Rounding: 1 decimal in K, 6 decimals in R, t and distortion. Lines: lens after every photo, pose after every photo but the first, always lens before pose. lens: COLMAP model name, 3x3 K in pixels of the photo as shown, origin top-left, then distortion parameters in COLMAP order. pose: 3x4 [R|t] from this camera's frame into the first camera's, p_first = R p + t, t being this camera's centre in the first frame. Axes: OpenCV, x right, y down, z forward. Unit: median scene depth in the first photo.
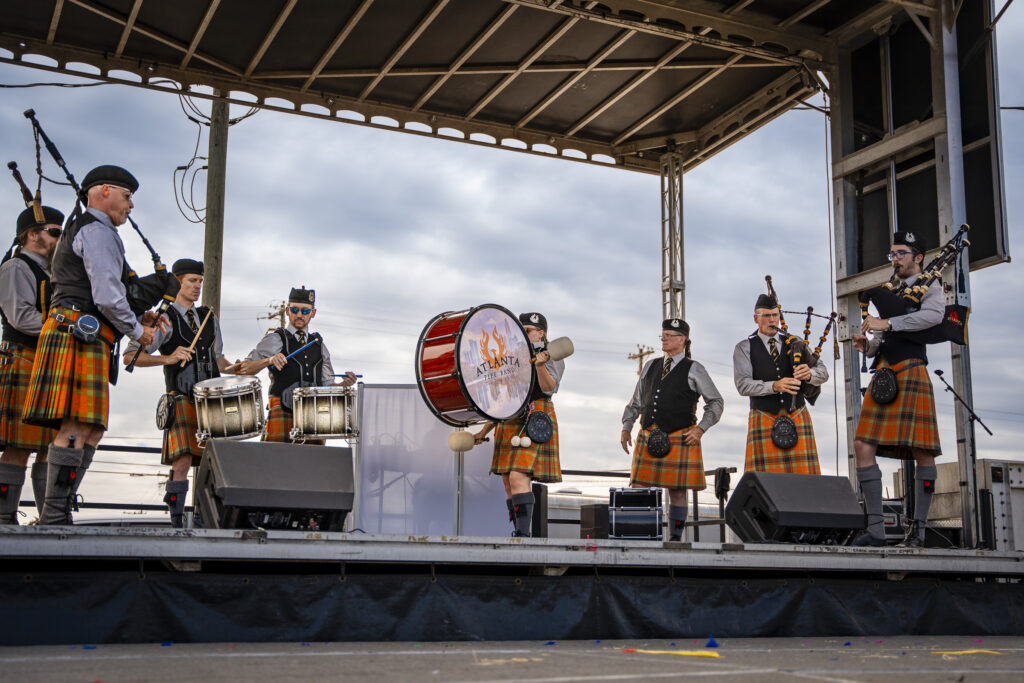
lens RADIAL K [[1281.8, 0, 512.0], [0, 1281.8, 341.5], [0, 0, 1]] dist [-0.006439, 0.070133]
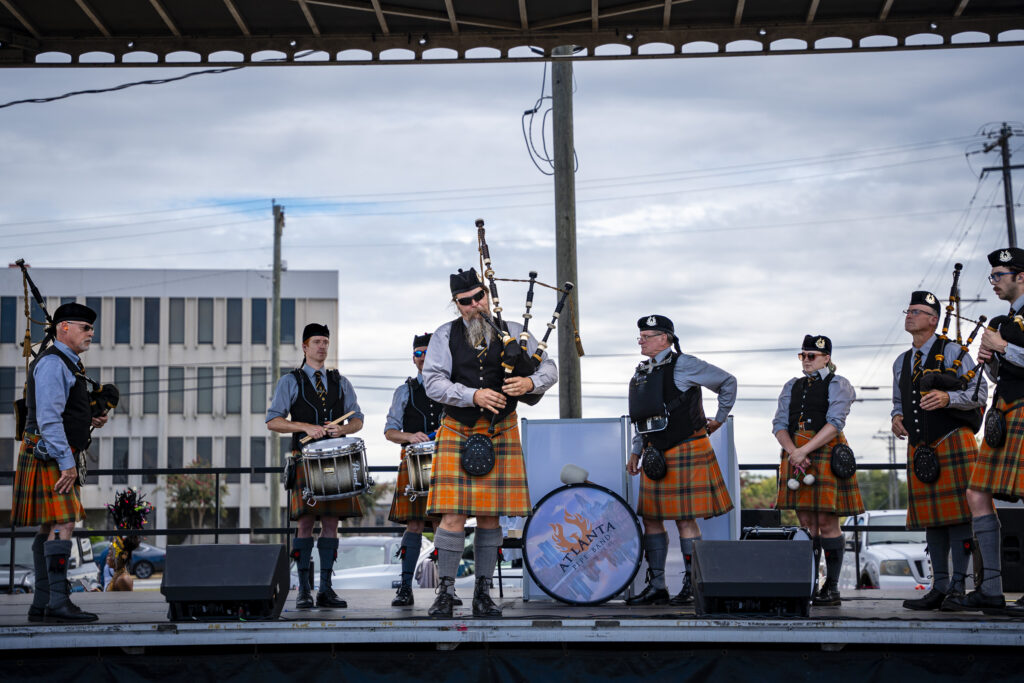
lens RADIAL K [[1962.1, 0, 438.5], [0, 1962.1, 342.0], [0, 0, 1]] dist [0.175401, 0.400986]
pose [[0.871339, -0.067417, -0.486027, 0.592674], [0.109701, 0.992210, 0.059041, -0.129000], [0.478261, -0.104762, 0.871947, -0.338208]]
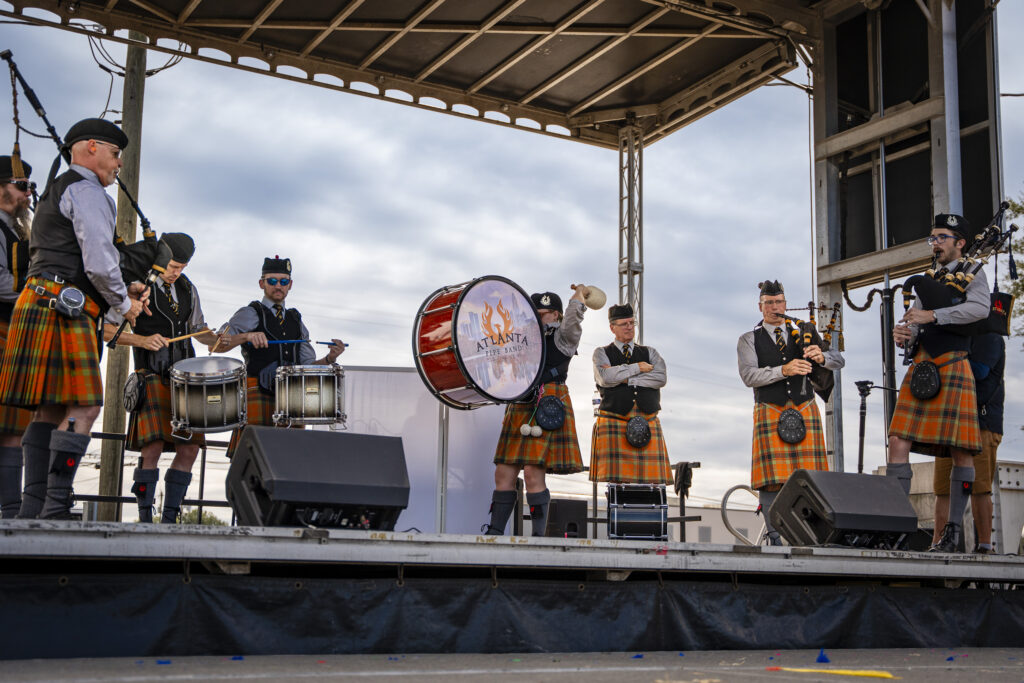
lens RADIAL K [[1351.9, 0, 512.0], [0, 1351.9, 341.5], [0, 0, 1]] dist [0.013137, 0.104179]
pose [[0.995440, 0.024270, 0.092252, -0.088628], [-0.025482, 0.999603, 0.011980, 0.001531], [-0.091925, -0.014276, 0.995664, 0.031443]]
